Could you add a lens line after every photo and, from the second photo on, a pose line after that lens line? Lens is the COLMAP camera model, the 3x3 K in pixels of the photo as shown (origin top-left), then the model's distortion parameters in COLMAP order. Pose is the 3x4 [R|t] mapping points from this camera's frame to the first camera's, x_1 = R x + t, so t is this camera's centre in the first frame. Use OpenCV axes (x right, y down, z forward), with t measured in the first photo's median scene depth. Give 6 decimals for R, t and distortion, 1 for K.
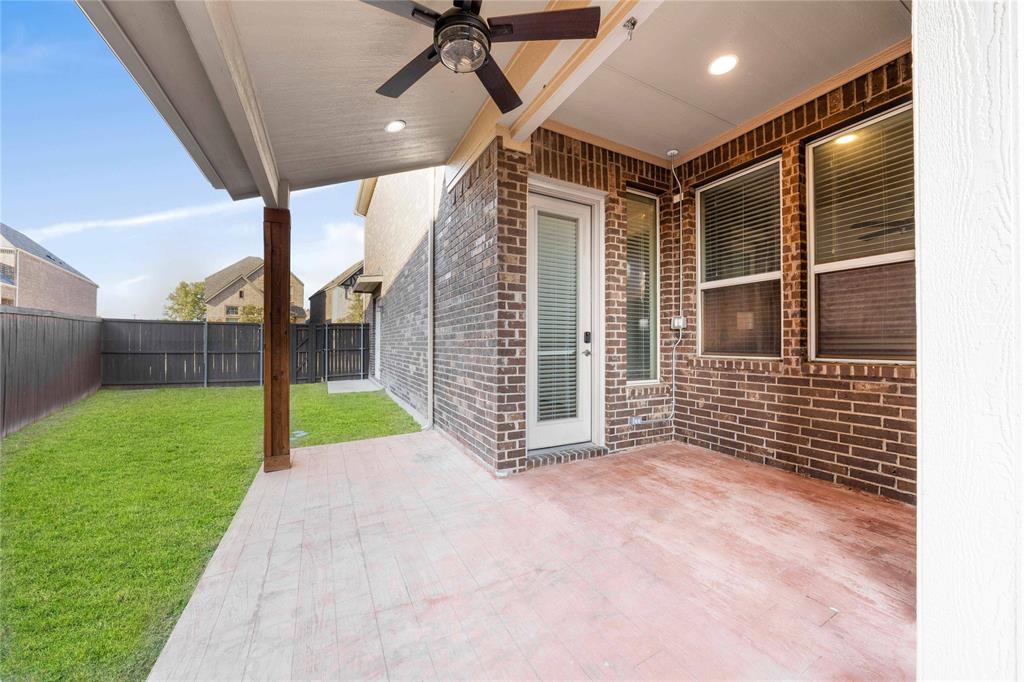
lens RADIAL K [[369.6, 0, 516.3], [0, 369.6, 338.6], [0, 0, 1]] dist [-0.019762, 0.000067]
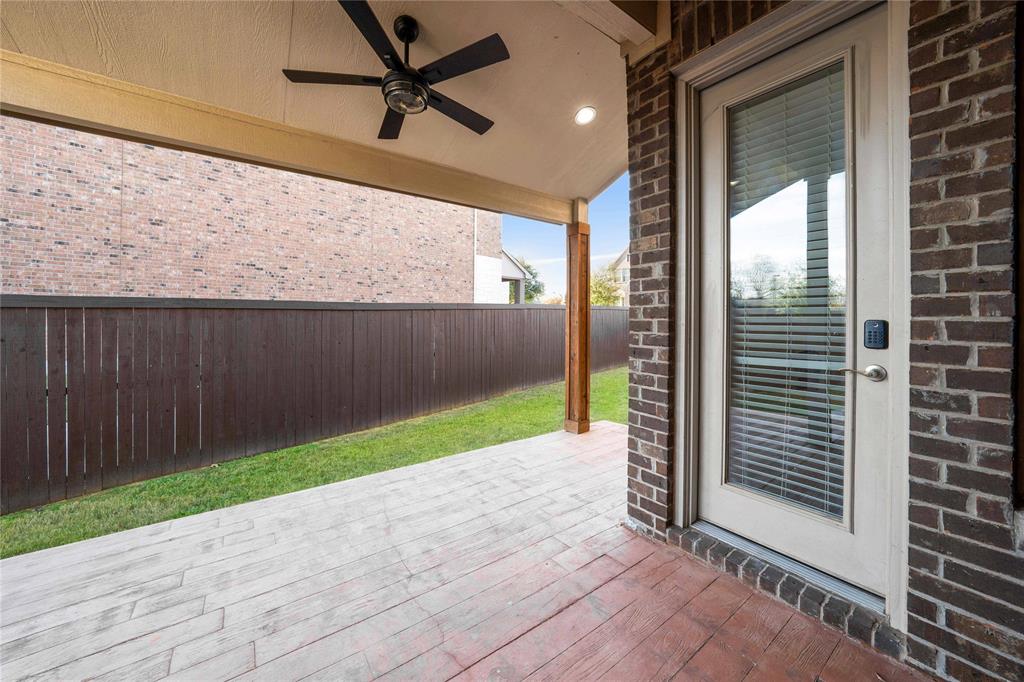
lens RADIAL K [[371.3, 0, 513.1], [0, 371.3, 318.1], [0, 0, 1]] dist [-0.013931, 0.000085]
pose [[0.153415, -0.010995, -0.988101, 0.625617], [0.002968, 0.999939, -0.010666, -0.021700], [0.988157, -0.001296, 0.153438, 0.655467]]
